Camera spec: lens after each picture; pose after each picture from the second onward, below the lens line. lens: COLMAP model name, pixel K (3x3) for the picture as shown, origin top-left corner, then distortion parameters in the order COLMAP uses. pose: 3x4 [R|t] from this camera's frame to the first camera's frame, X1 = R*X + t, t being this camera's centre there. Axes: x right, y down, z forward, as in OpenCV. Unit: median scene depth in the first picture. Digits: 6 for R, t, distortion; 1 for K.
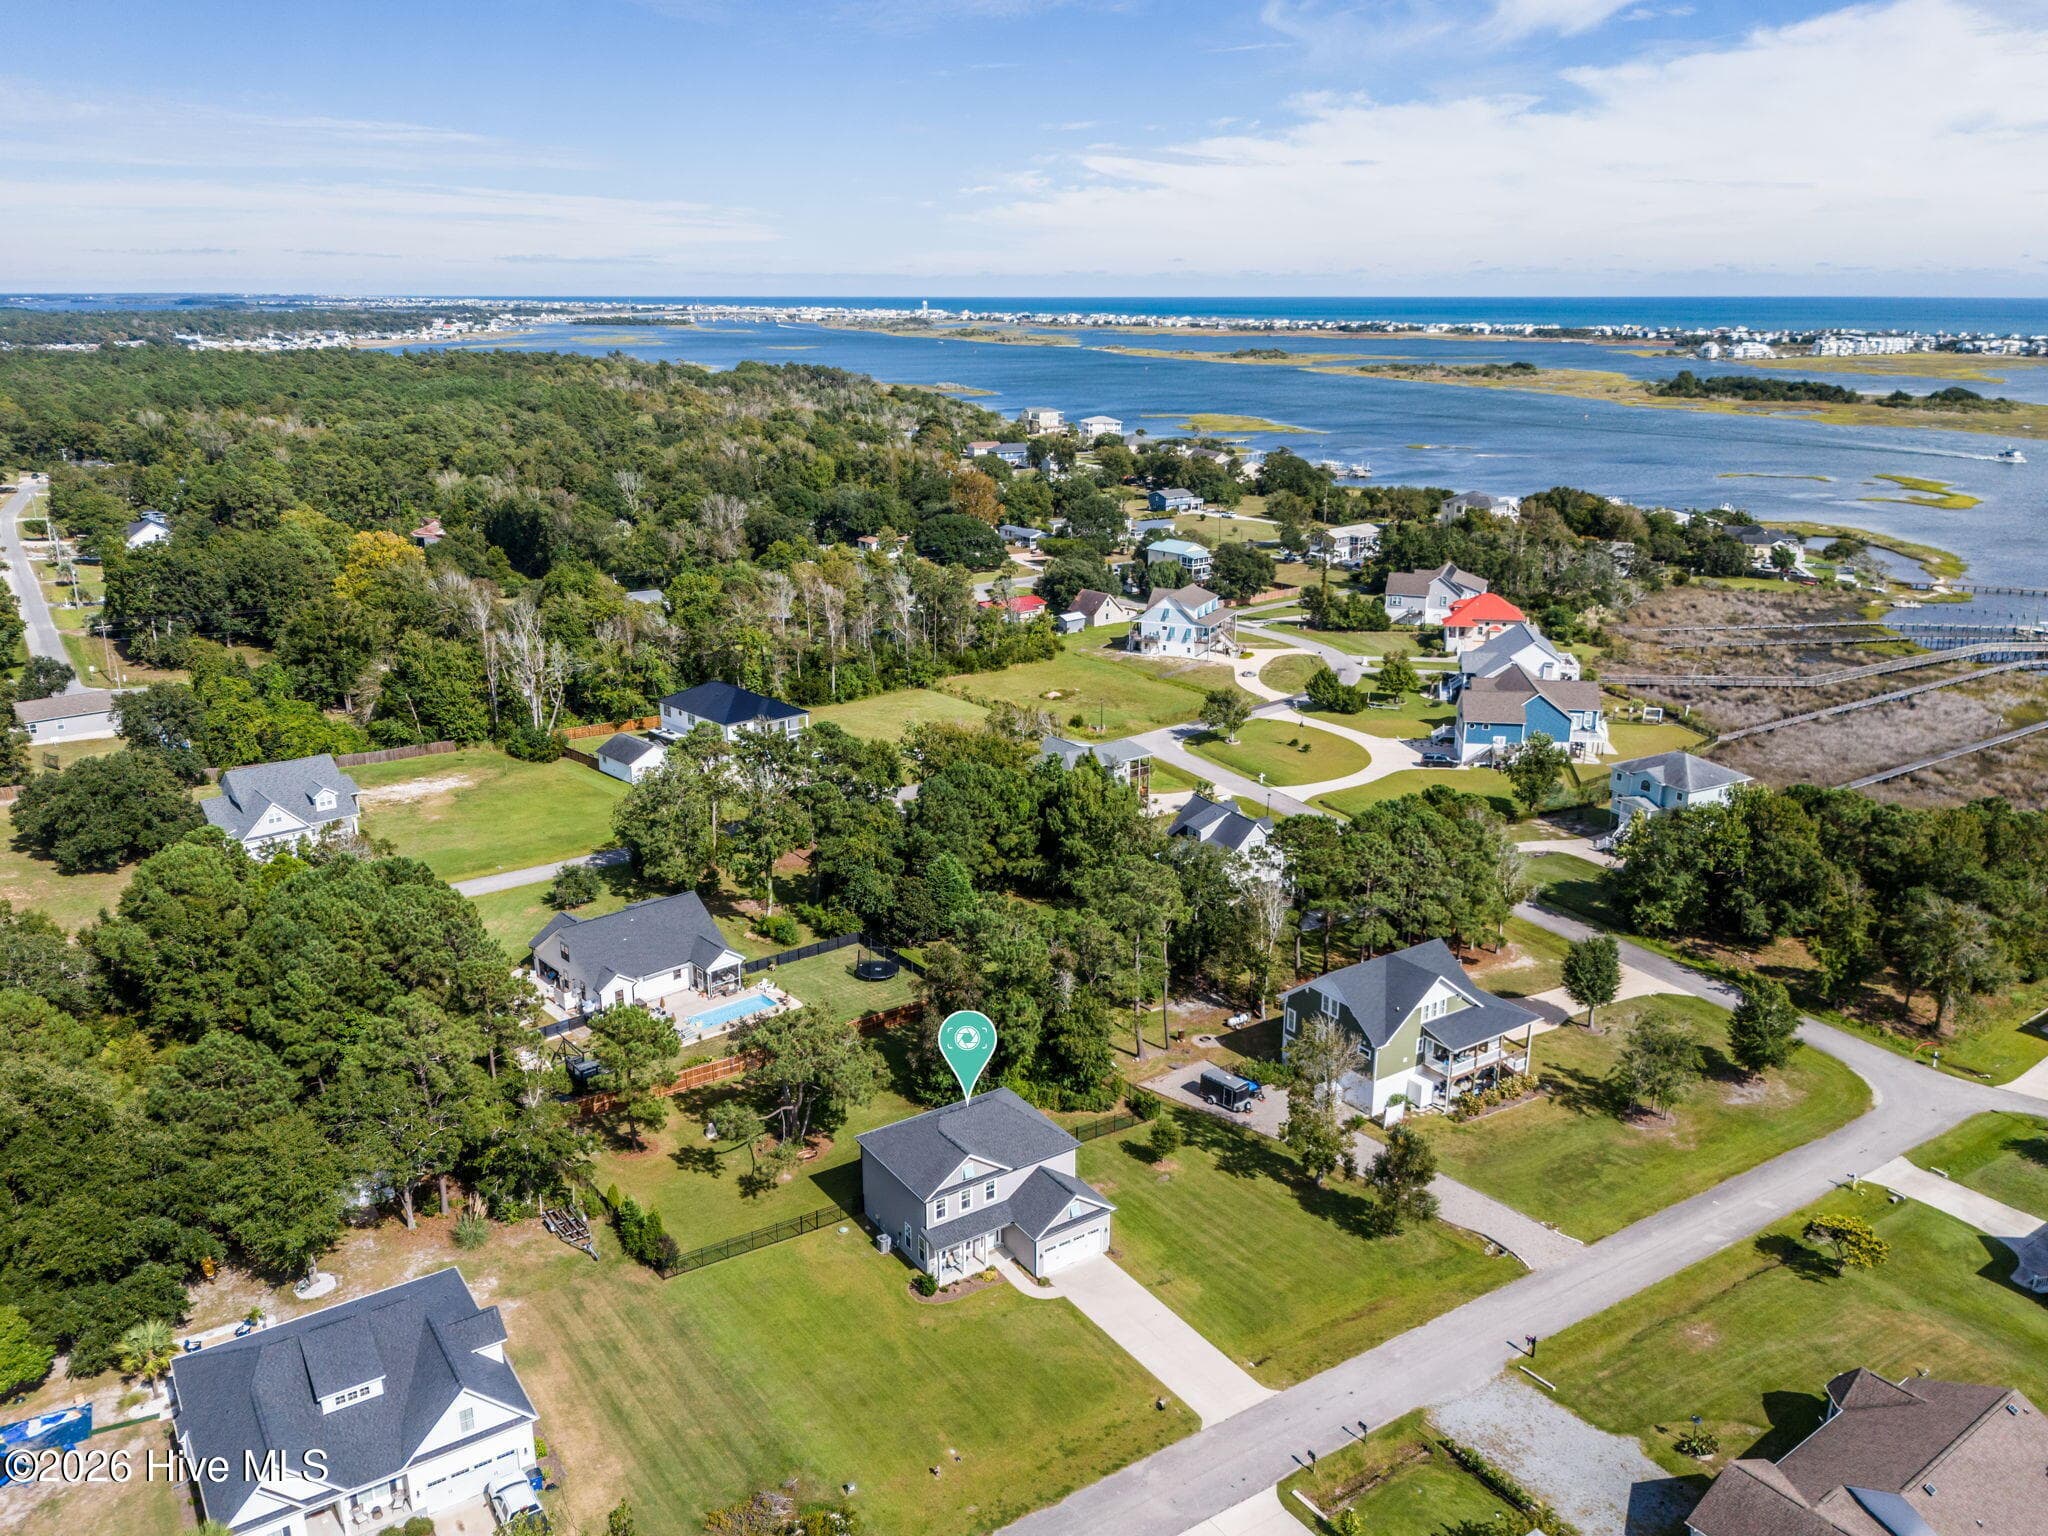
lens RADIAL K [[1530.1, 0, 1017.5], [0, 1530.1, 777.7], [0, 0, 1]] dist [0.070971, -0.103463]
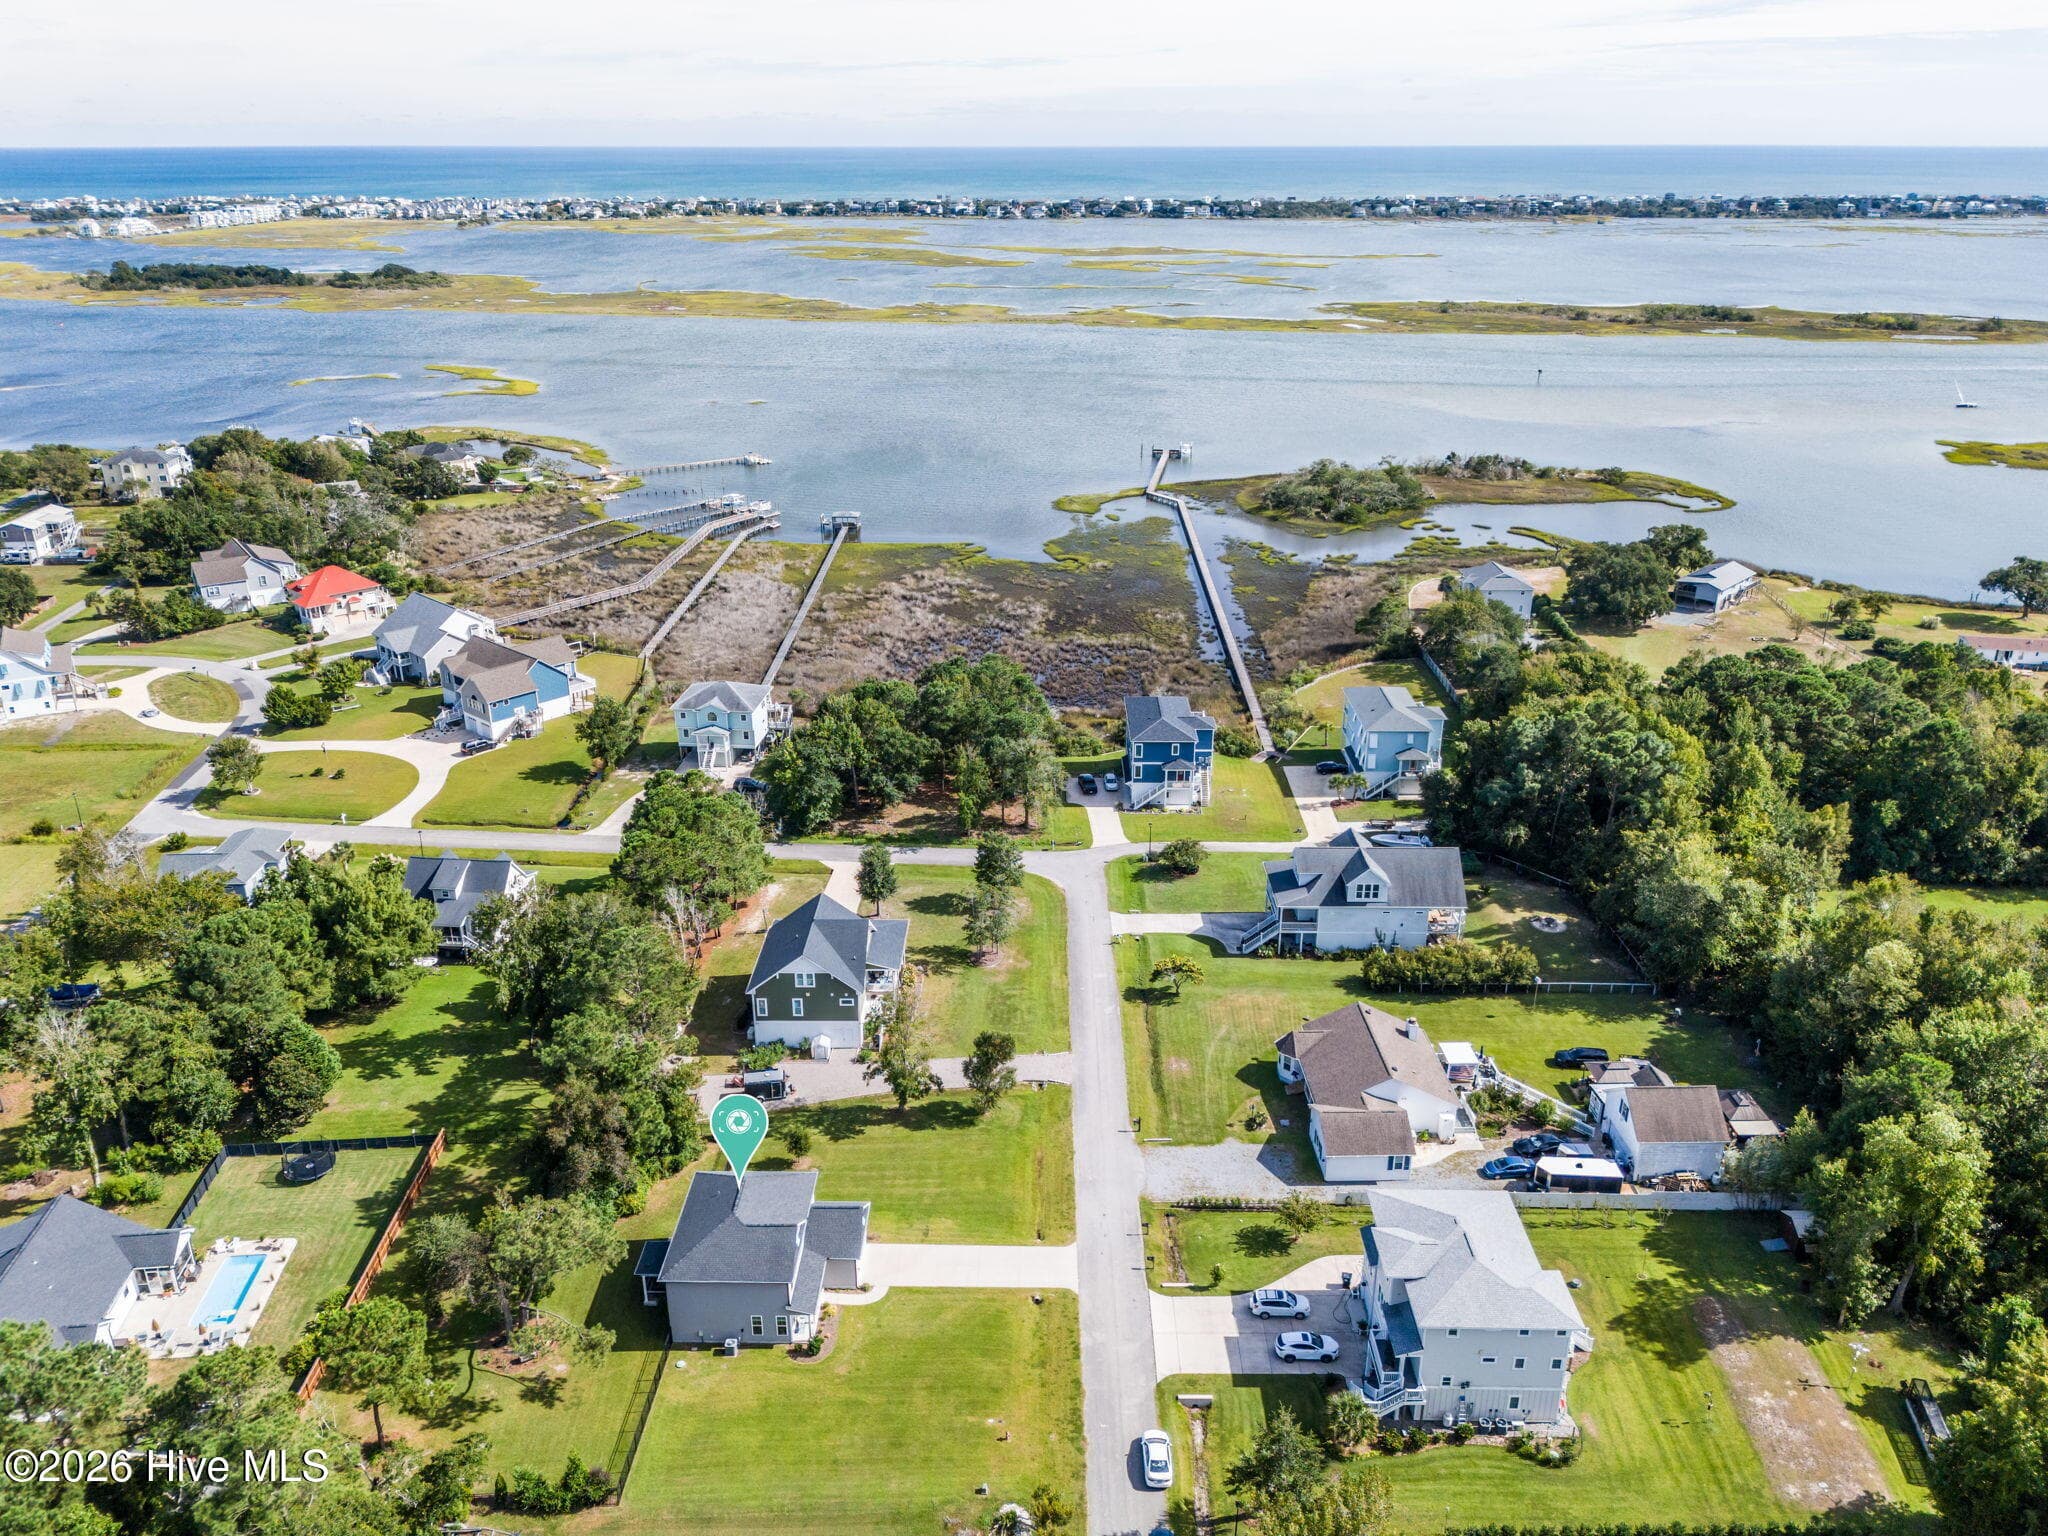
lens RADIAL K [[1563.4, 0, 1014.0], [0, 1563.4, 695.4], [0, 0, 1]] dist [0.071368, -0.110847]
pose [[0.571688, -0.272347, 0.773950, -0.344434], [0.246184, 0.956776, 0.154835, -0.123479], [-0.782666, 0.102016, 0.614025, 0.064715]]
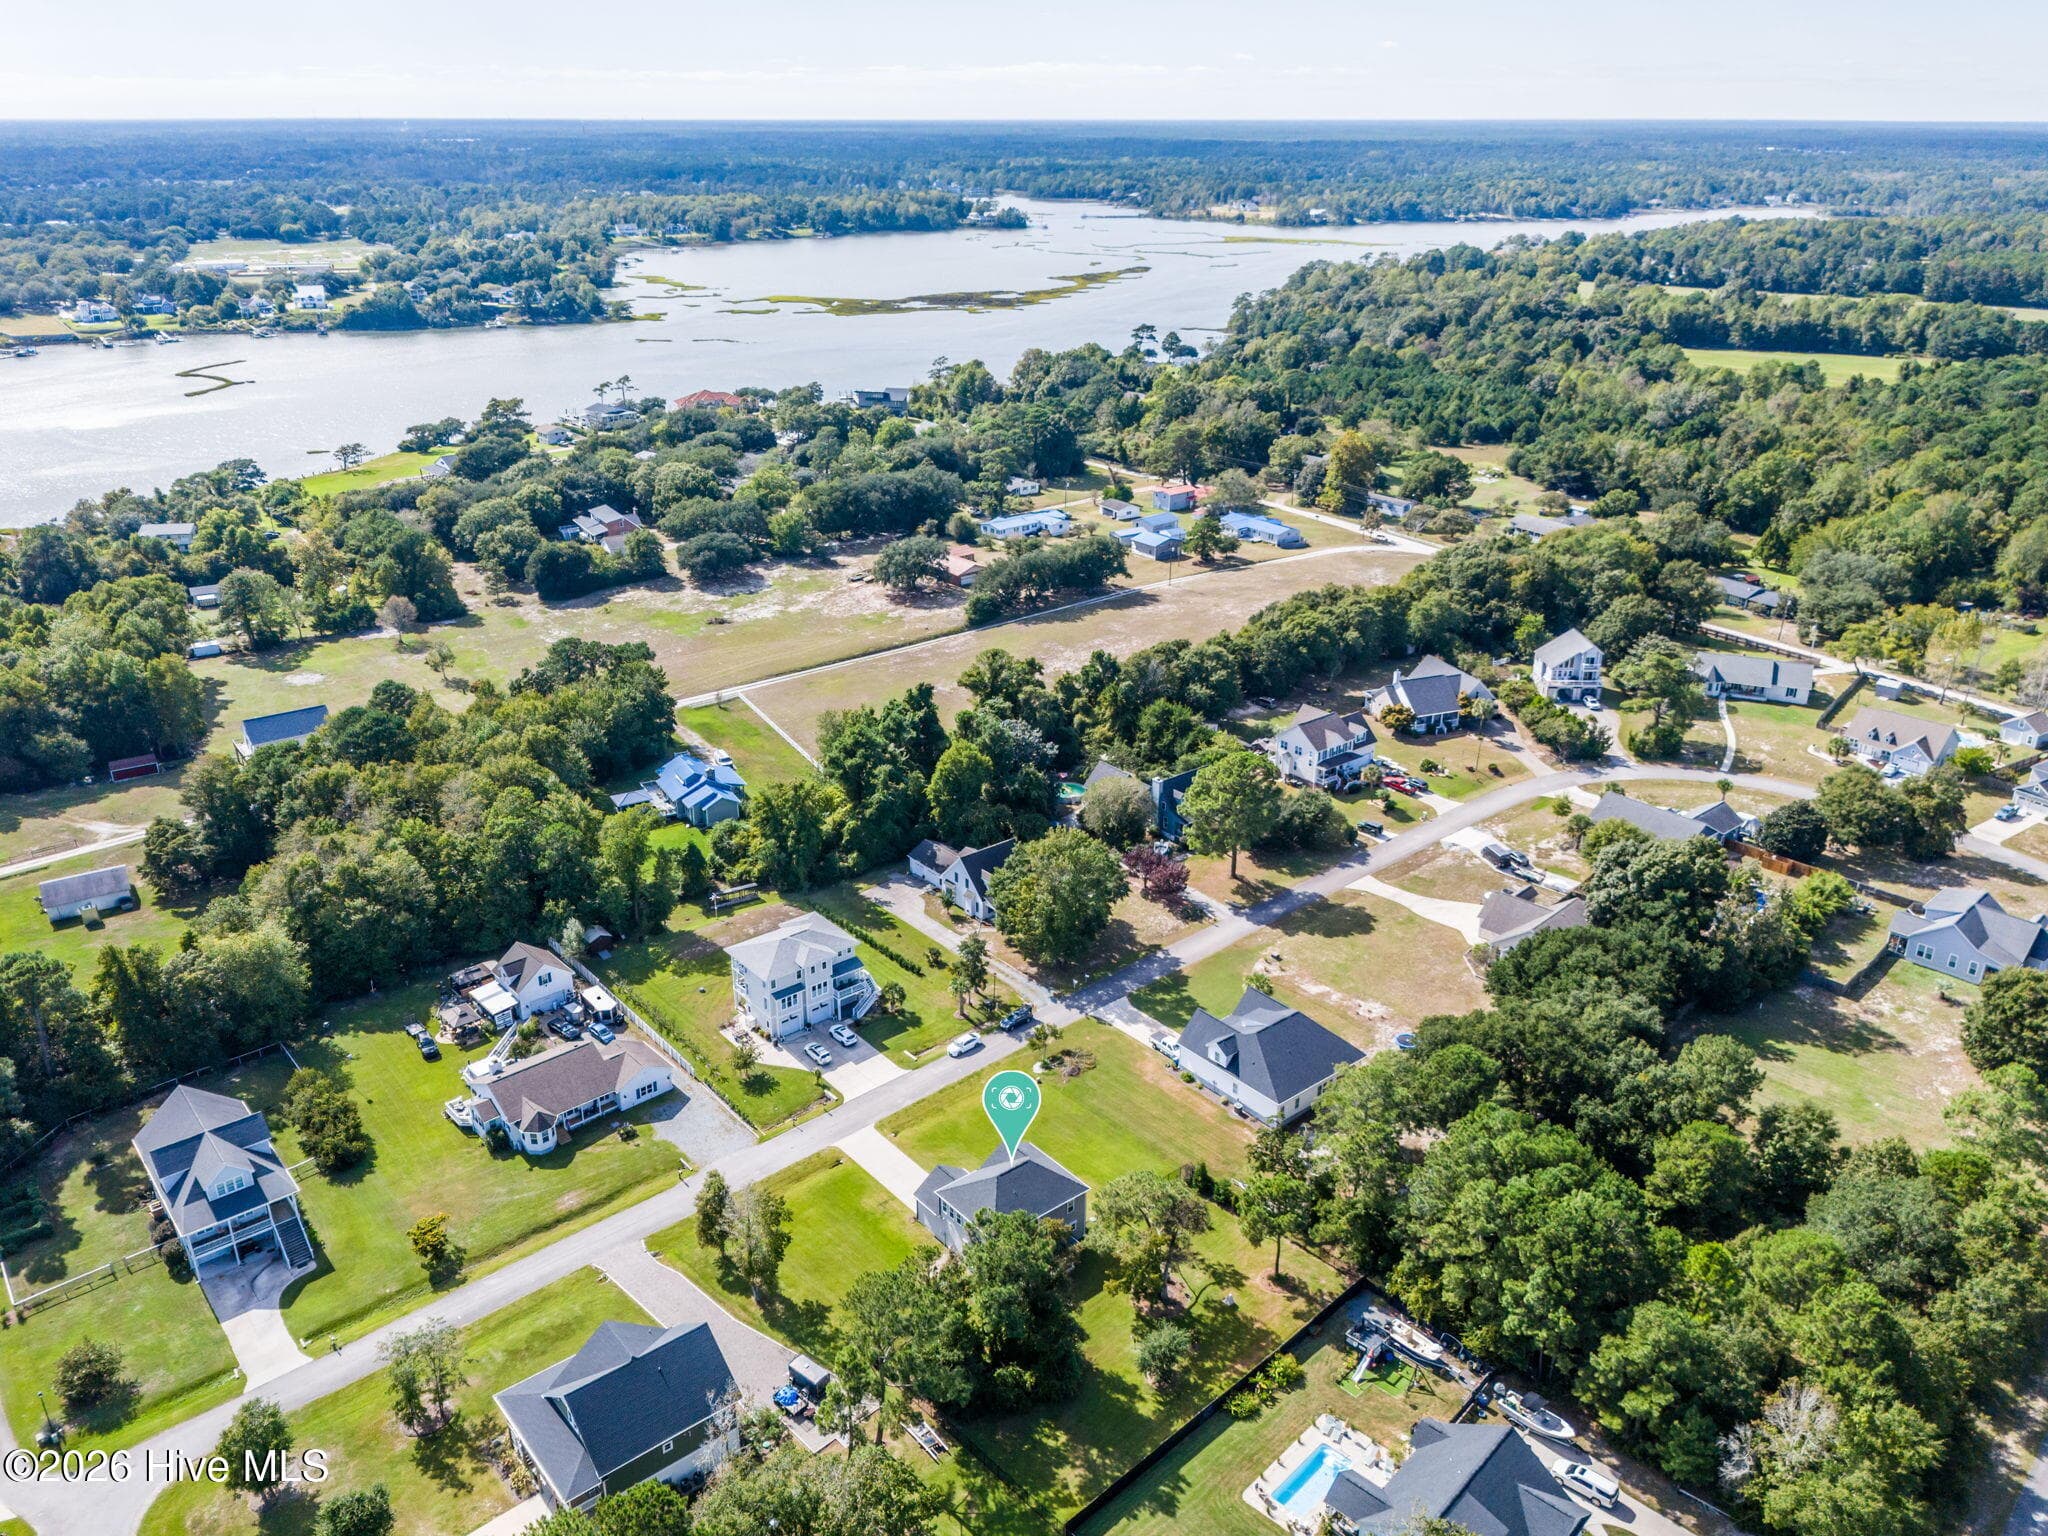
lens RADIAL K [[1530.1, 0, 1017.5], [0, 1530.1, 777.7], [0, 0, 1]] dist [0.070971, -0.103463]
pose [[-0.995711, 0.033633, -0.086191, 0.037678], [-0.030258, 0.761984, 0.646889, -0.505683], [0.087433, 0.646722, -0.757698, 0.931919]]
